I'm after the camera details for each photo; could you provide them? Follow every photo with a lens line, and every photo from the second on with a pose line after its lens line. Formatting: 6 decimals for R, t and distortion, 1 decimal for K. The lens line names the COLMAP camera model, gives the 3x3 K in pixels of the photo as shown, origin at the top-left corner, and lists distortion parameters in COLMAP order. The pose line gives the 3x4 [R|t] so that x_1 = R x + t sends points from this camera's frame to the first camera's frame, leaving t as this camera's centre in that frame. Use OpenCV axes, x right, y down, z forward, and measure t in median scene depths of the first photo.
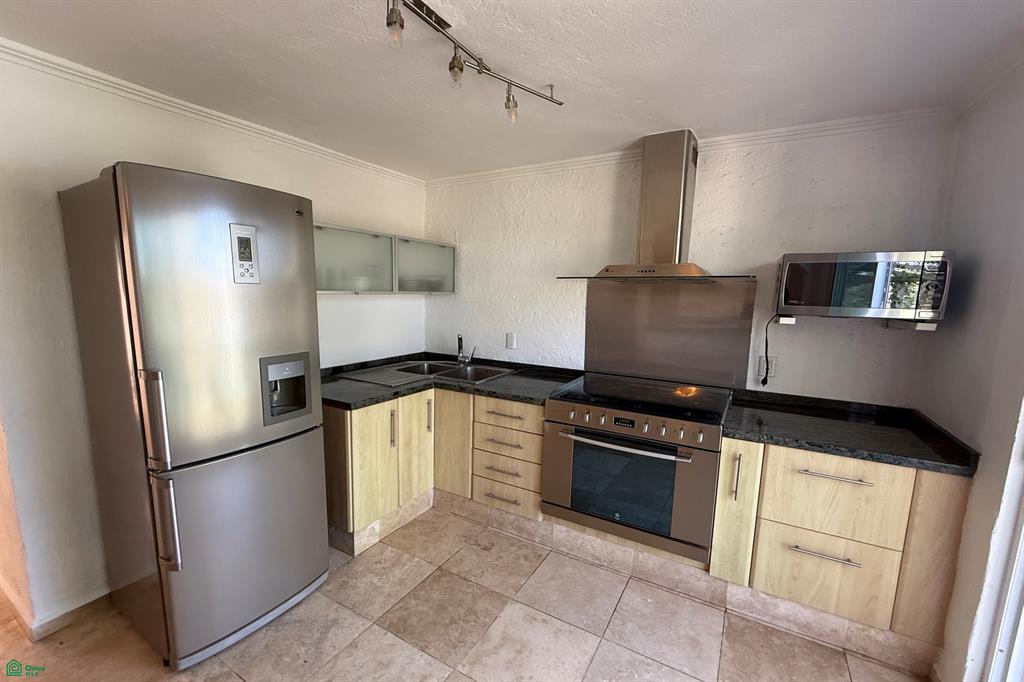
lens RADIAL K [[414.9, 0, 513.8], [0, 414.9, 355.1], [0, 0, 1]] dist [-0.008691, -0.000023]
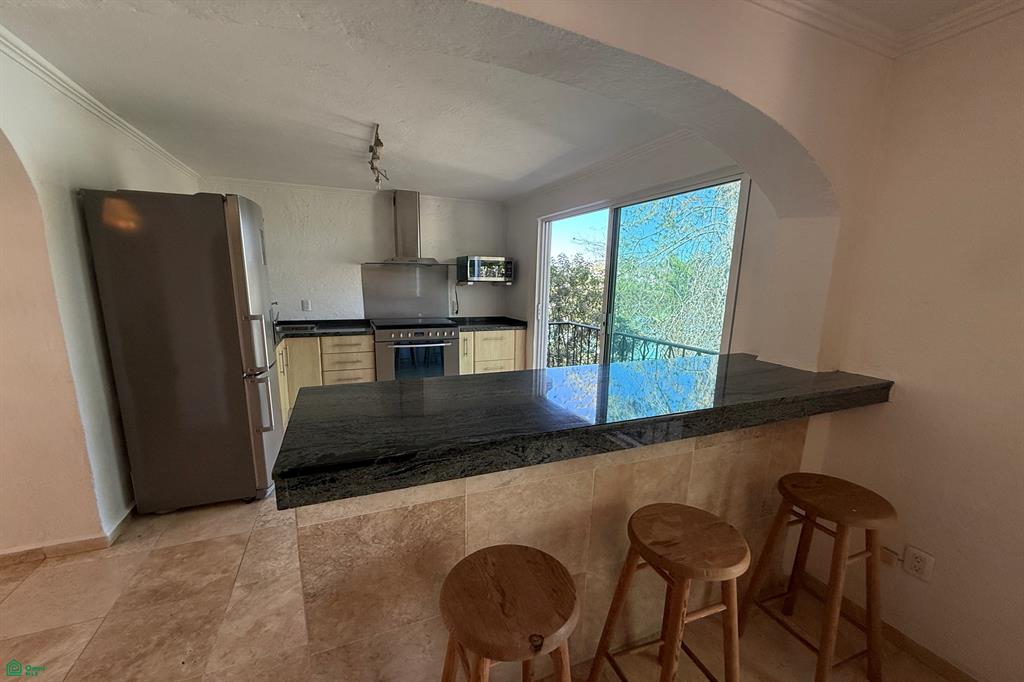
lens RADIAL K [[410.5, 0, 508.1], [0, 410.5, 348.1], [0, 0, 1]] dist [-0.000782, 0.000147]
pose [[0.625895, -0.145774, 0.766163, -0.911177], [0.113502, 0.988943, 0.095439, 0.073112], [-0.771604, 0.027226, 0.635520, -0.579974]]
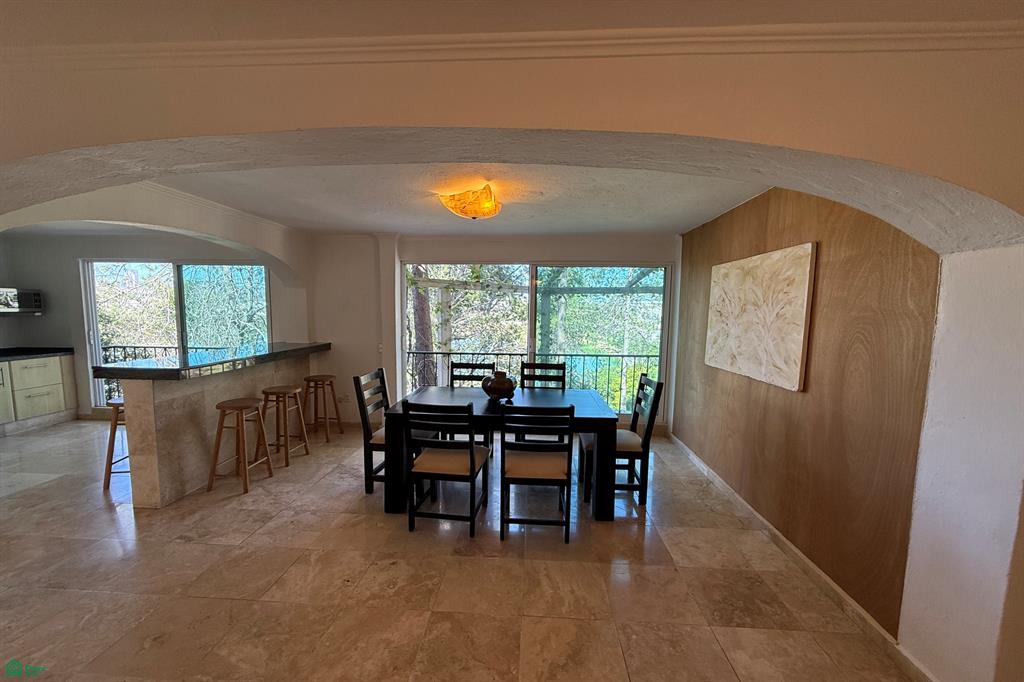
lens RADIAL K [[410.5, 0, 508.1], [0, 410.5, 348.1], [0, 0, 1]] dist [-0.000782, 0.000147]
pose [[-0.429434, -0.114699, 0.895785, -2.301565], [0.117020, 0.976473, 0.181129, 0.023037], [-0.895485, 0.182608, -0.405908, -0.595423]]
